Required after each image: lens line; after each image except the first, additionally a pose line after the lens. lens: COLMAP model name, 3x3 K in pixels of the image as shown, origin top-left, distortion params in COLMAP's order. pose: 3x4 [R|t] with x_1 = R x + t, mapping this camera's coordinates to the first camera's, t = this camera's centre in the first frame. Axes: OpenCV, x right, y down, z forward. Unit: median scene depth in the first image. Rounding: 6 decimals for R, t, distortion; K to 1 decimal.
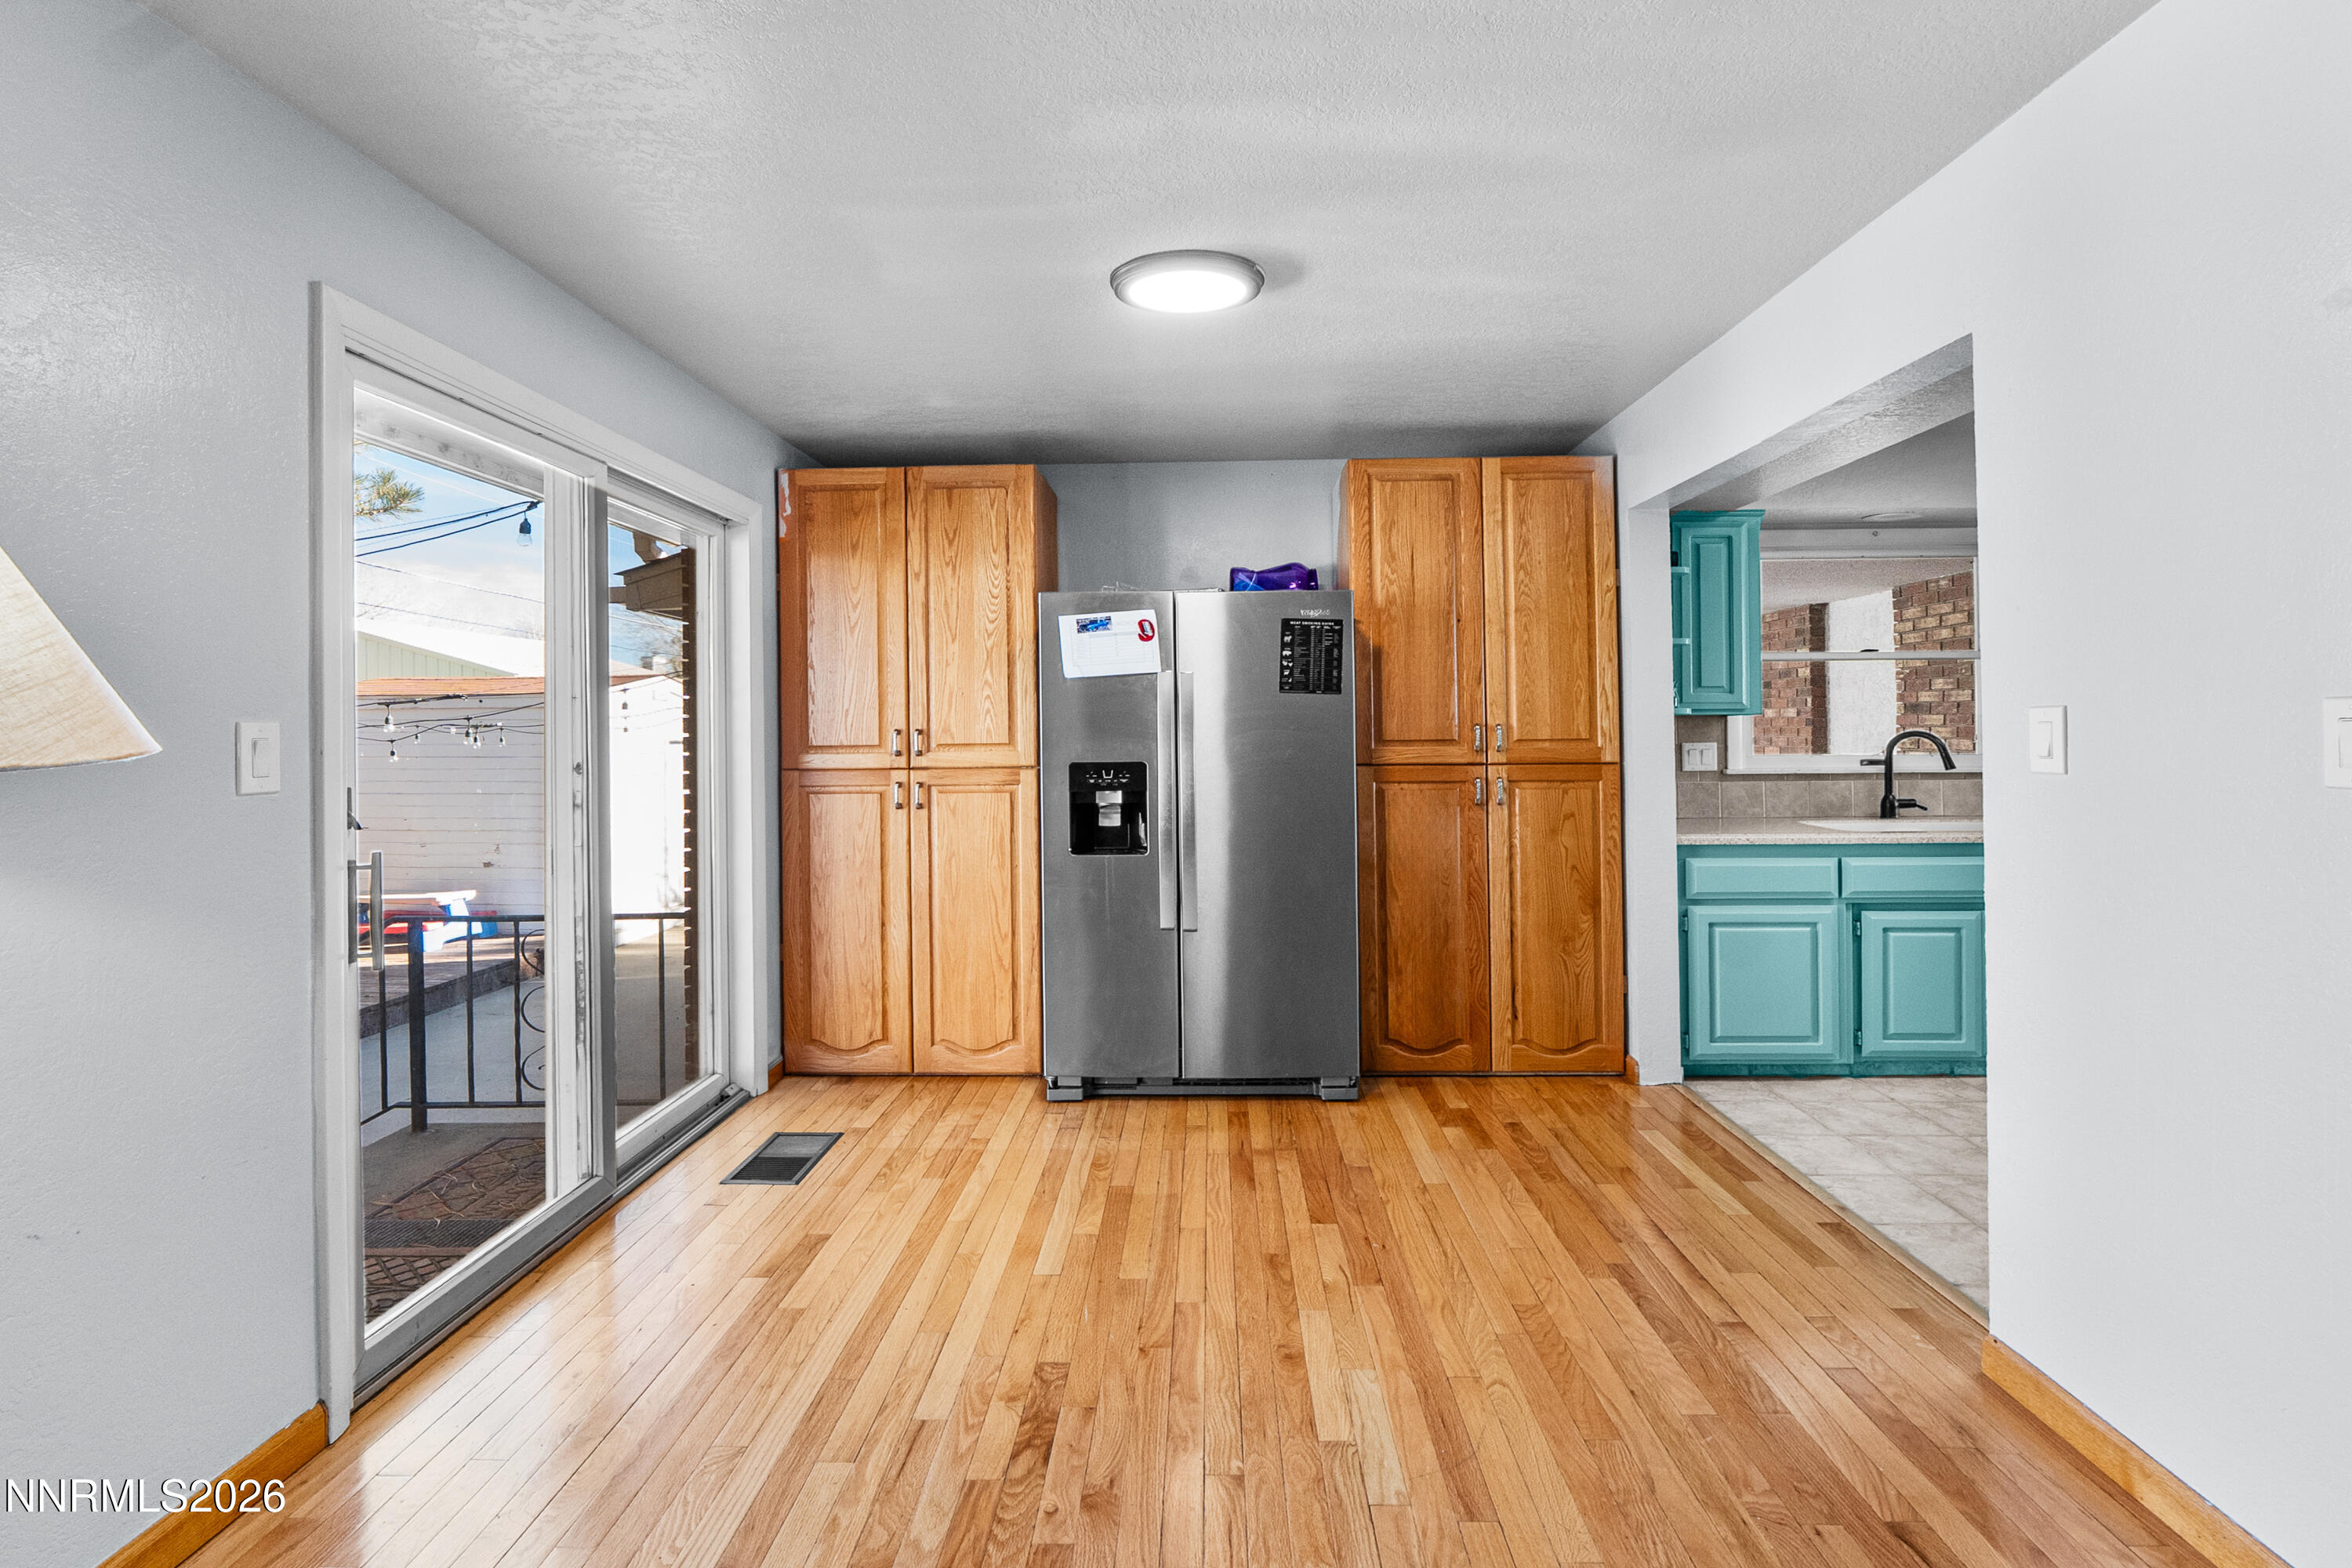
lens RADIAL K [[1325.1, 0, 1275.1], [0, 1325.1, 742.7], [0, 0, 1]] dist [-0.004506, -0.000316]
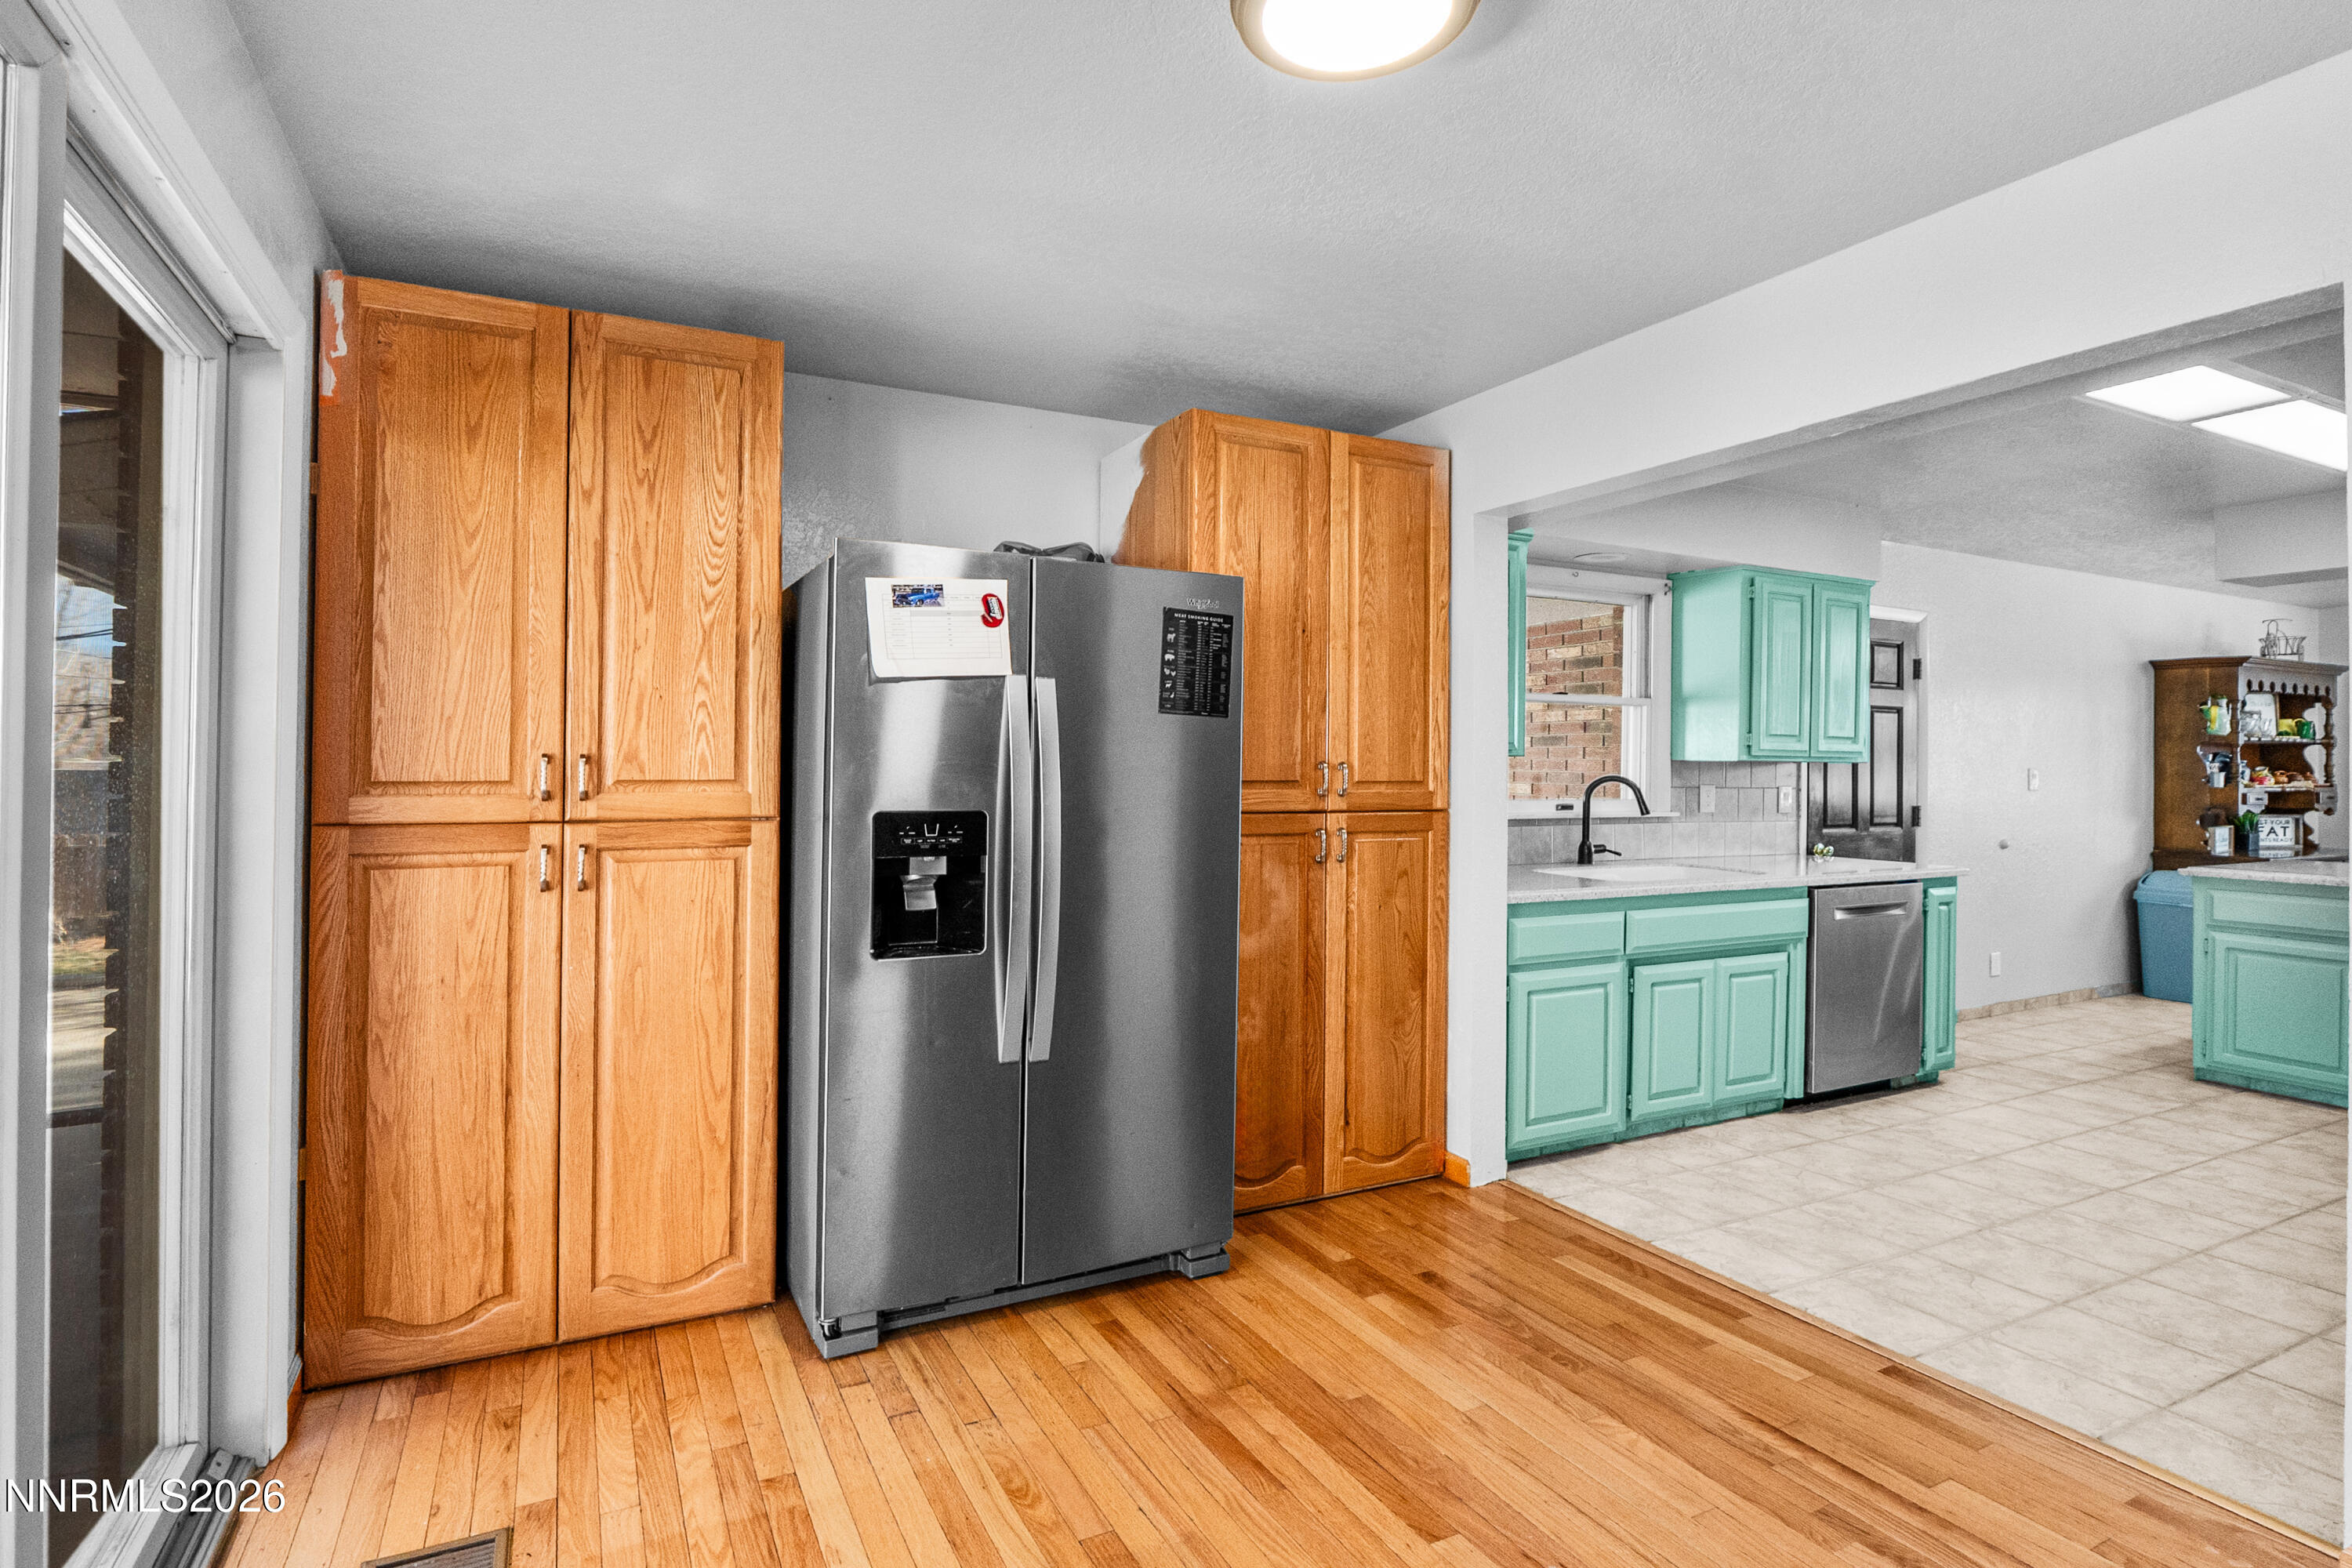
lens RADIAL K [[1128.8, 0, 1009.0], [0, 1128.8, 759.0], [0, 0, 1]] dist [-0.009161, -0.000671]
pose [[0.909446, 0.017450, 0.415455, -0.304521], [-0.010861, 0.999775, -0.018216, -0.001196], [-0.415680, 0.012054, 0.909431, 0.464693]]
